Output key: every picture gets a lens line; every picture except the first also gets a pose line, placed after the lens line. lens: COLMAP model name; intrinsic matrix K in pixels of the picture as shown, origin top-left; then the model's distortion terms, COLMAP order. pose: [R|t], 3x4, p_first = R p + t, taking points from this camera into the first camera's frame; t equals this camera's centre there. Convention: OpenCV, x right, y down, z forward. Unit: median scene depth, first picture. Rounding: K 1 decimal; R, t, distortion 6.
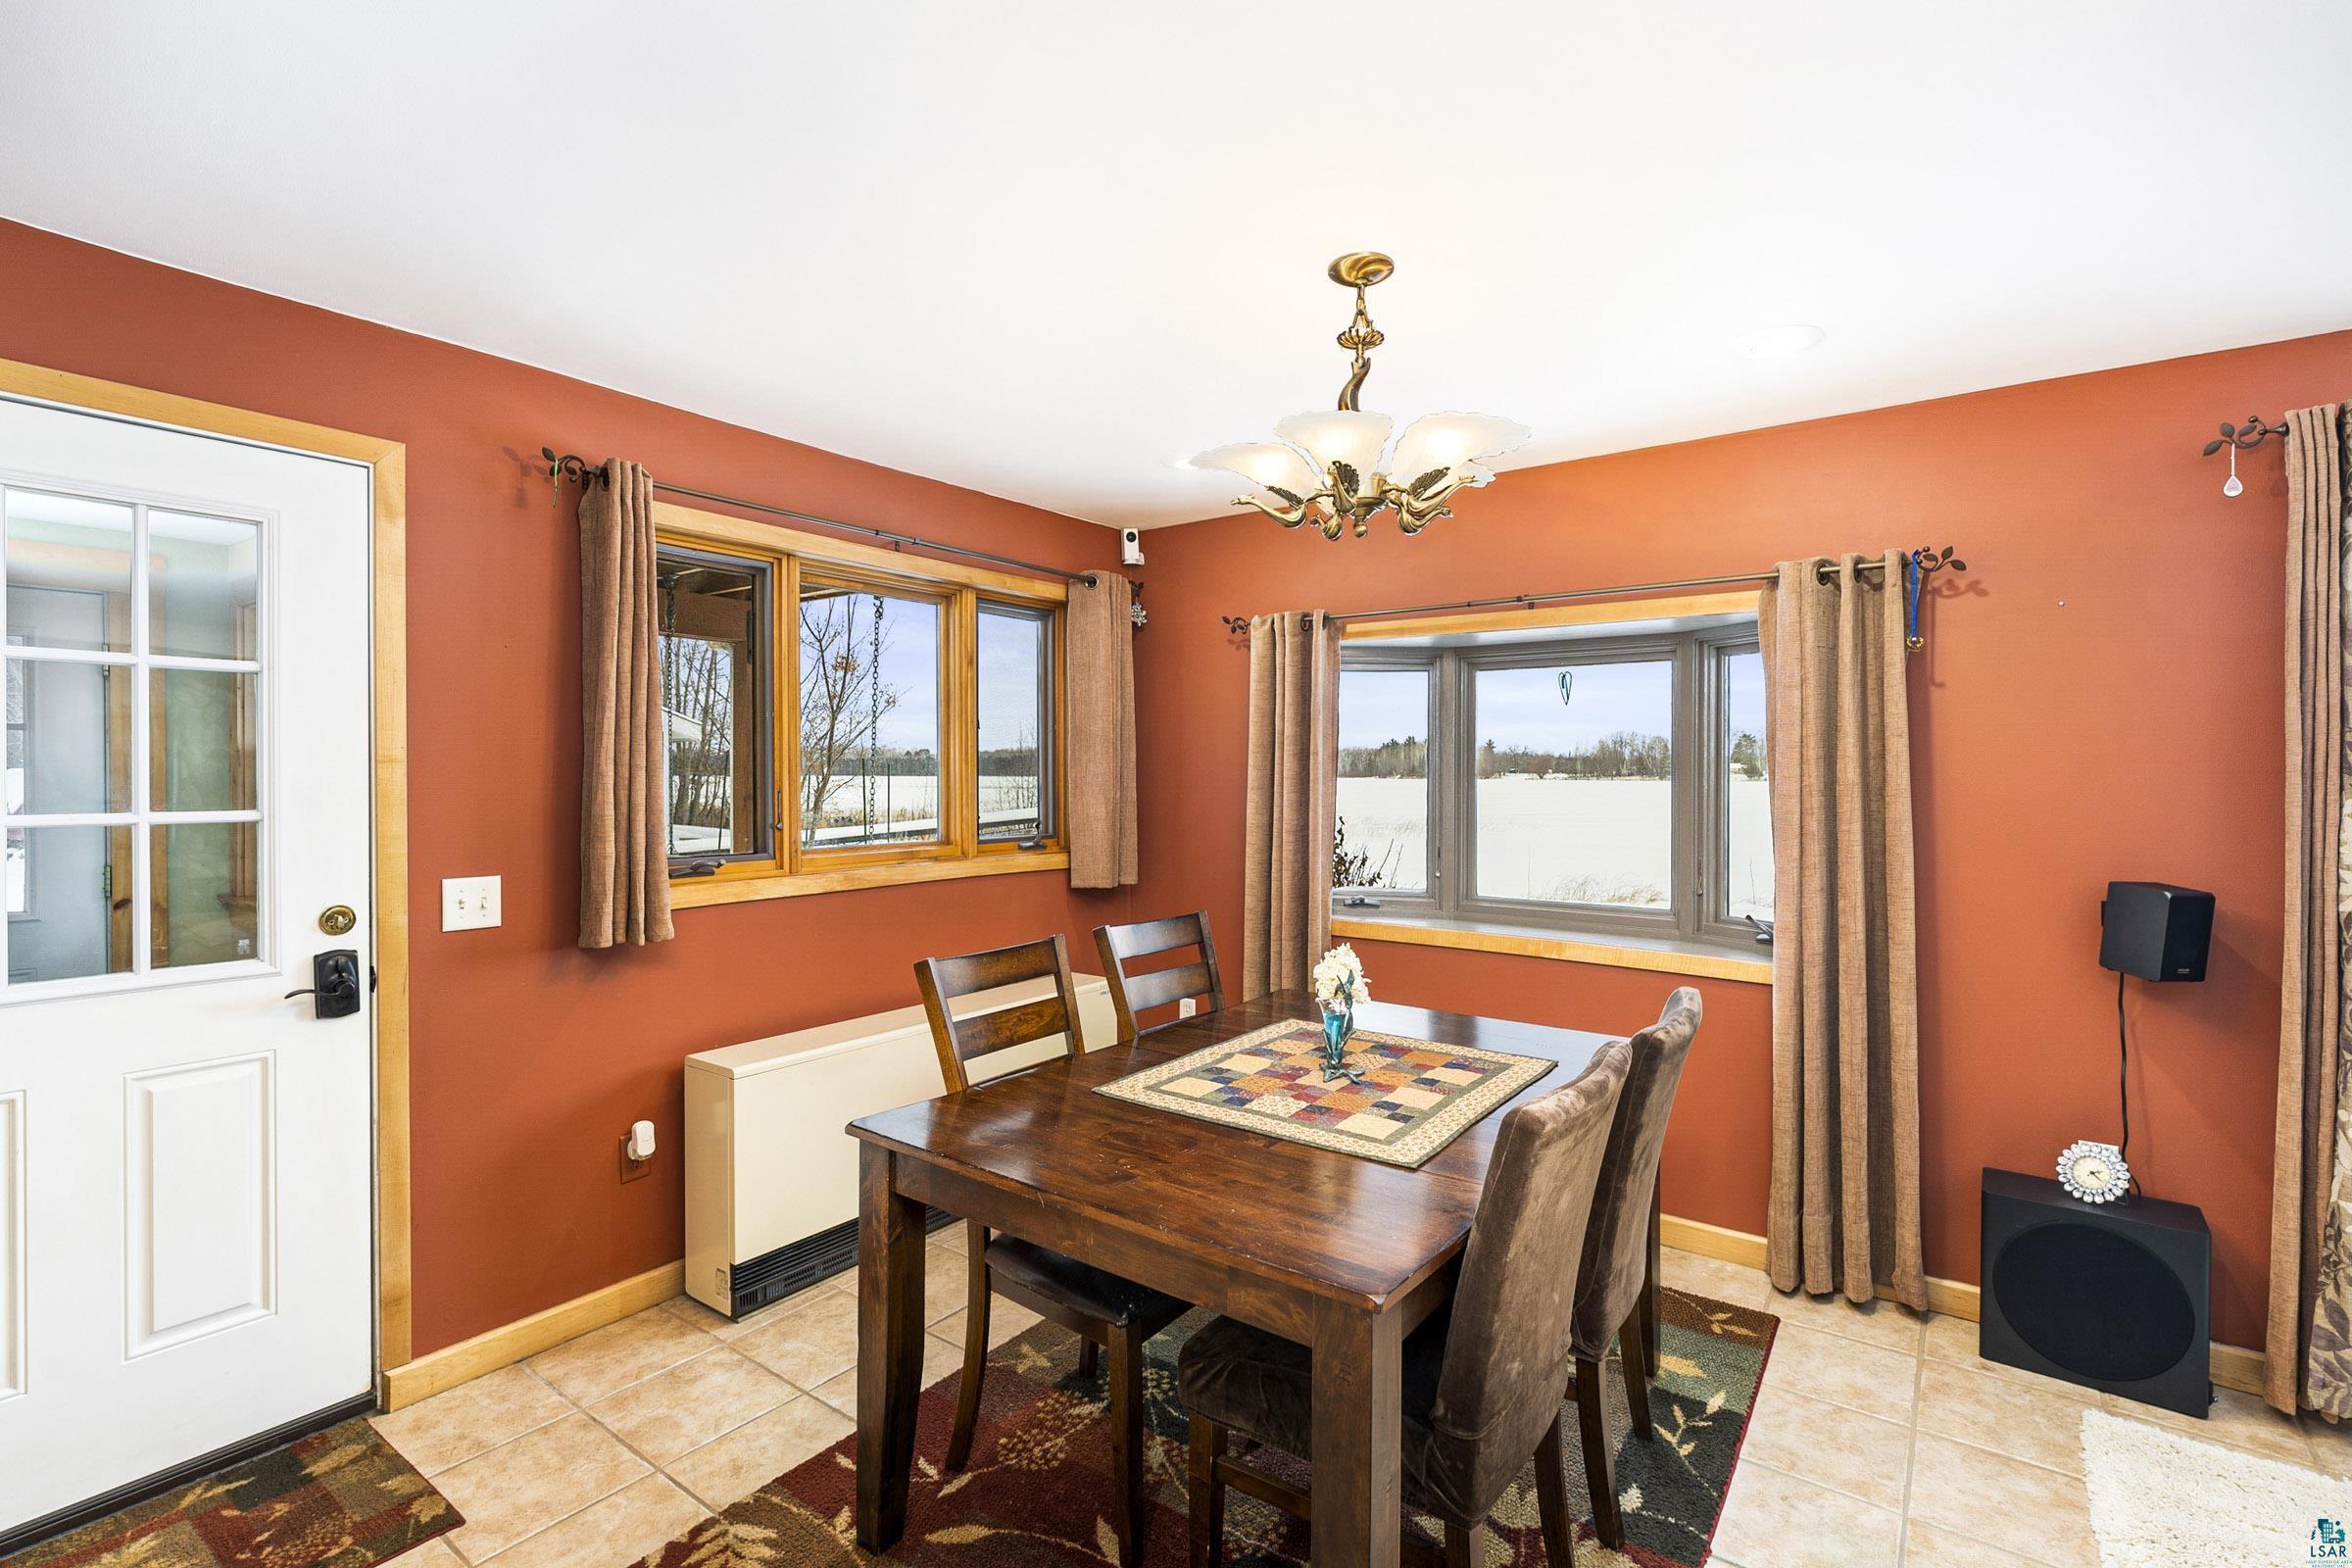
lens RADIAL K [[1071.2, 0, 1174.1], [0, 1071.2, 772.7], [0, 0, 1]] dist [-0.001837, -0.003226]
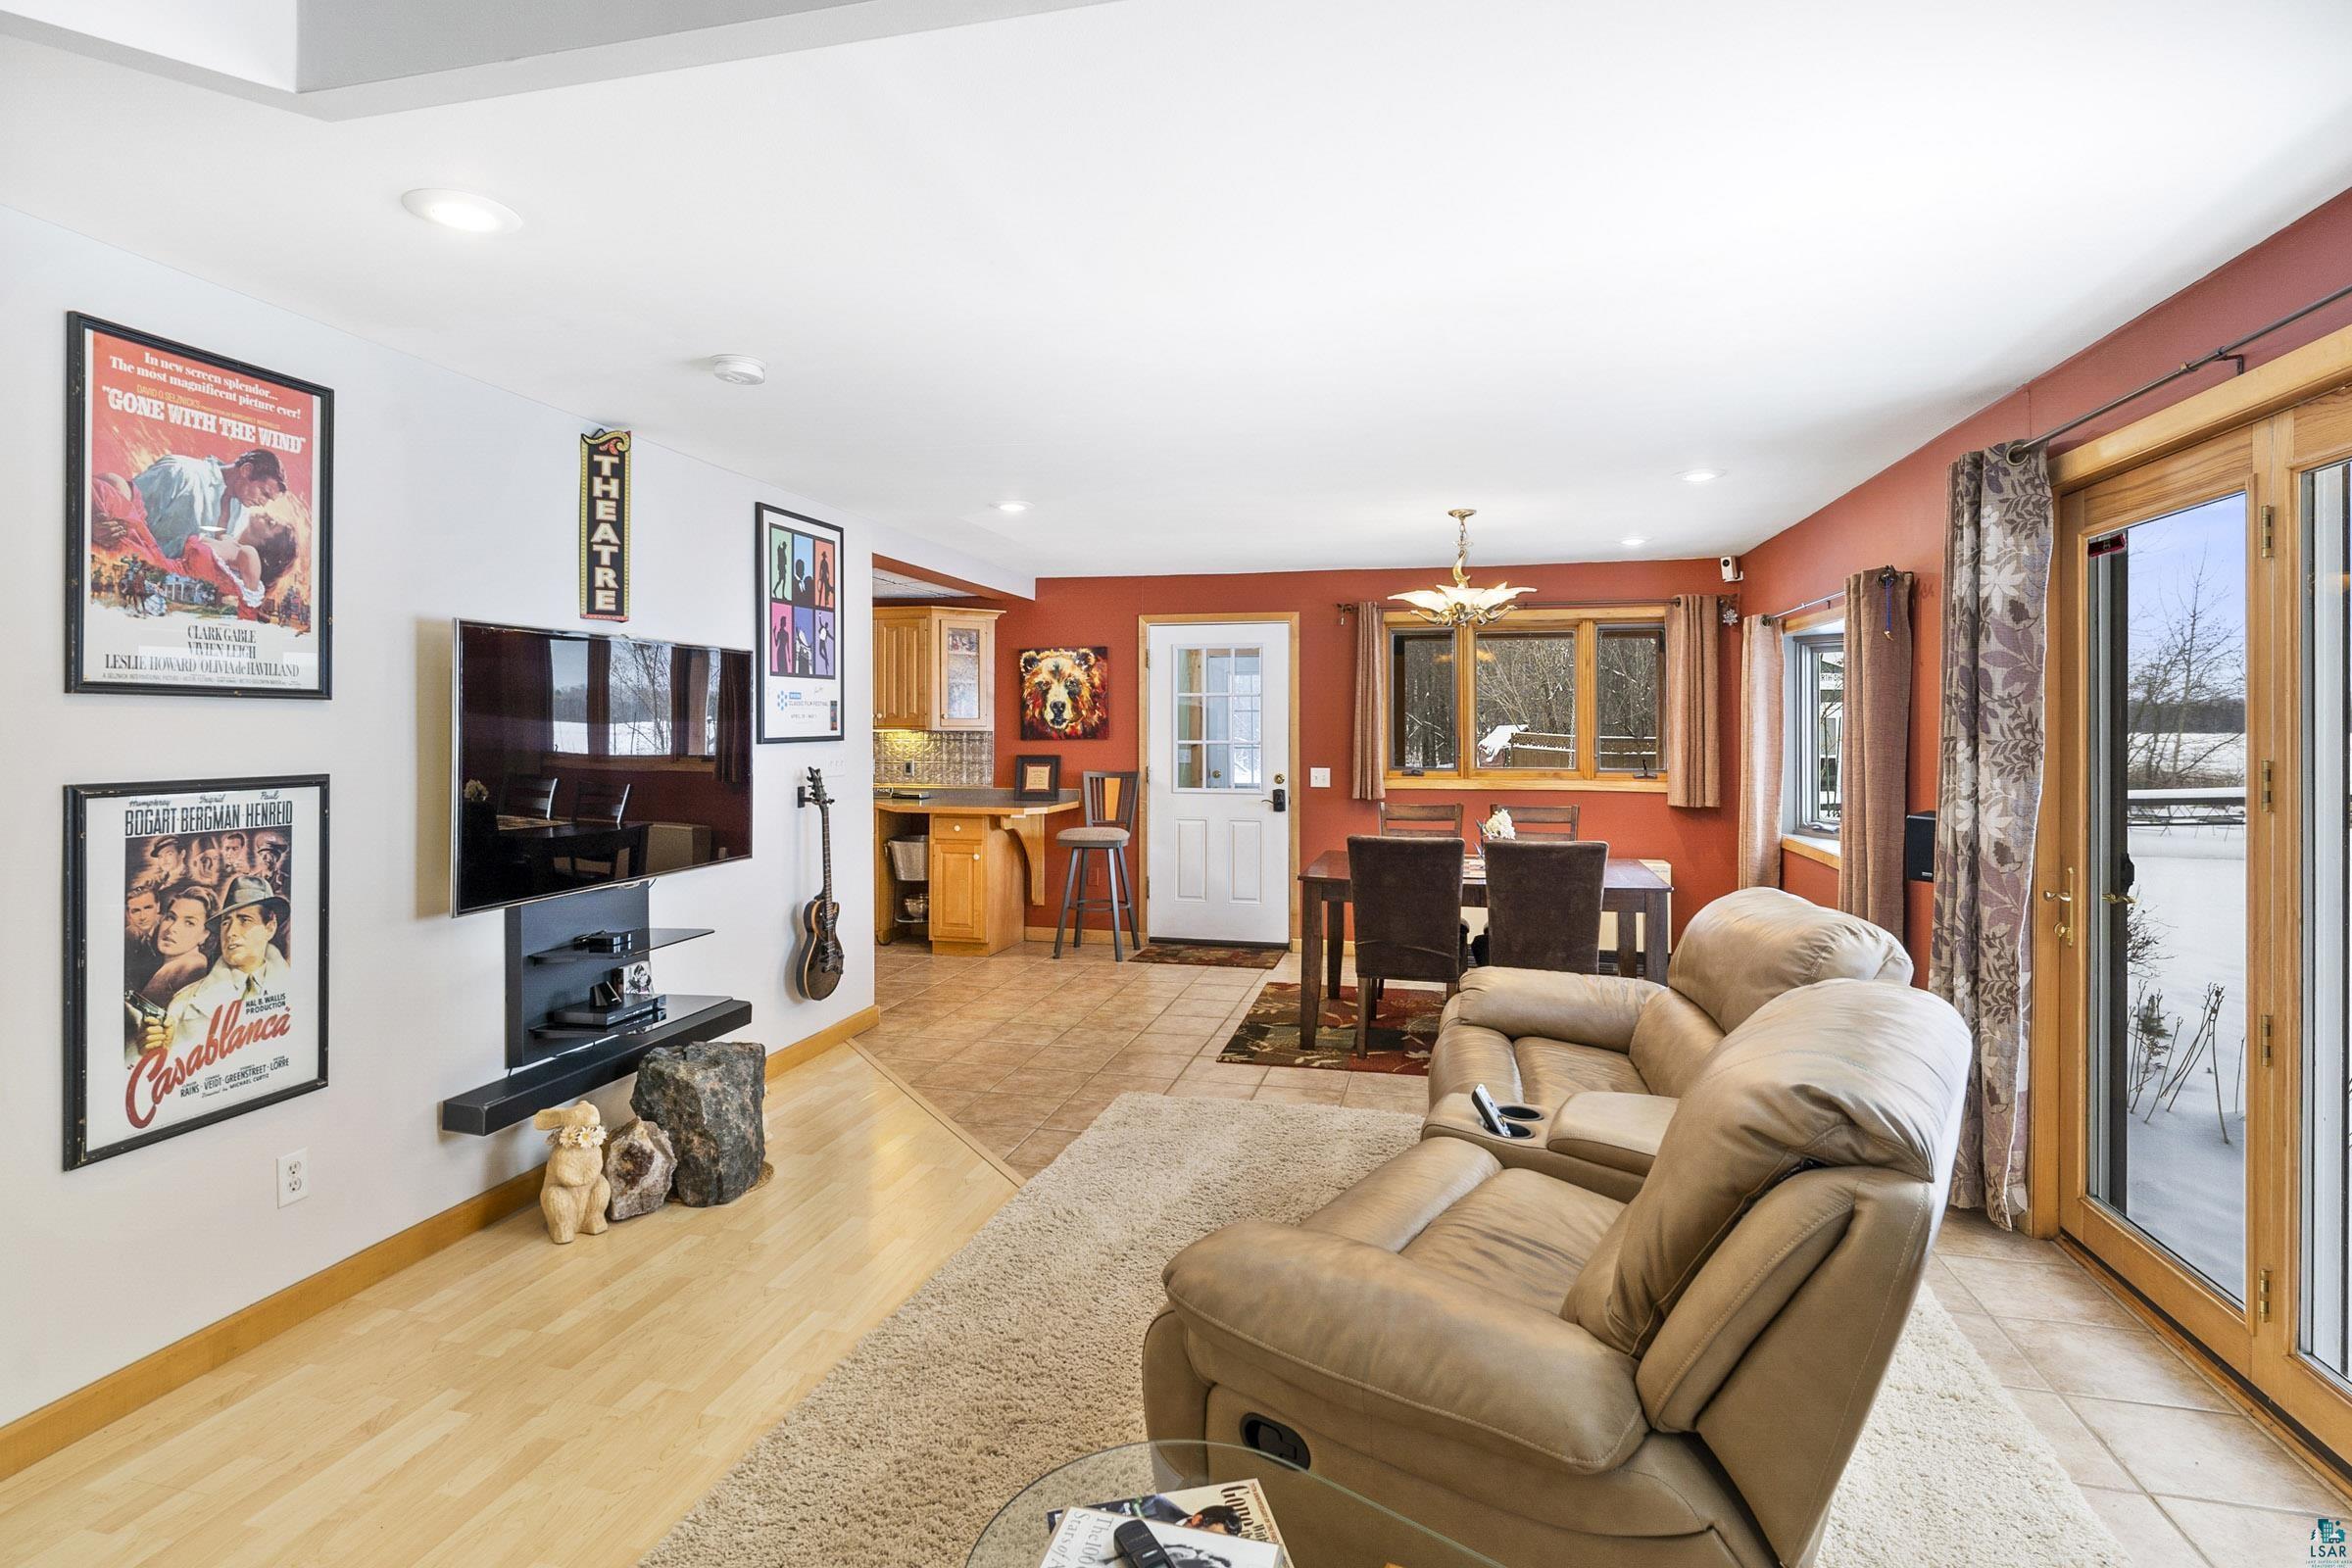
lens RADIAL K [[1143.1, 0, 1197.1], [0, 1143.1, 728.3], [0, 0, 1]] dist [-0.000956, -0.002100]
pose [[0.401460, 0.000482, -0.915876, 1.721213], [-0.001465, 0.999999, -0.000116, -0.001075], [0.915875, 0.001389, 0.401460, -0.406329]]
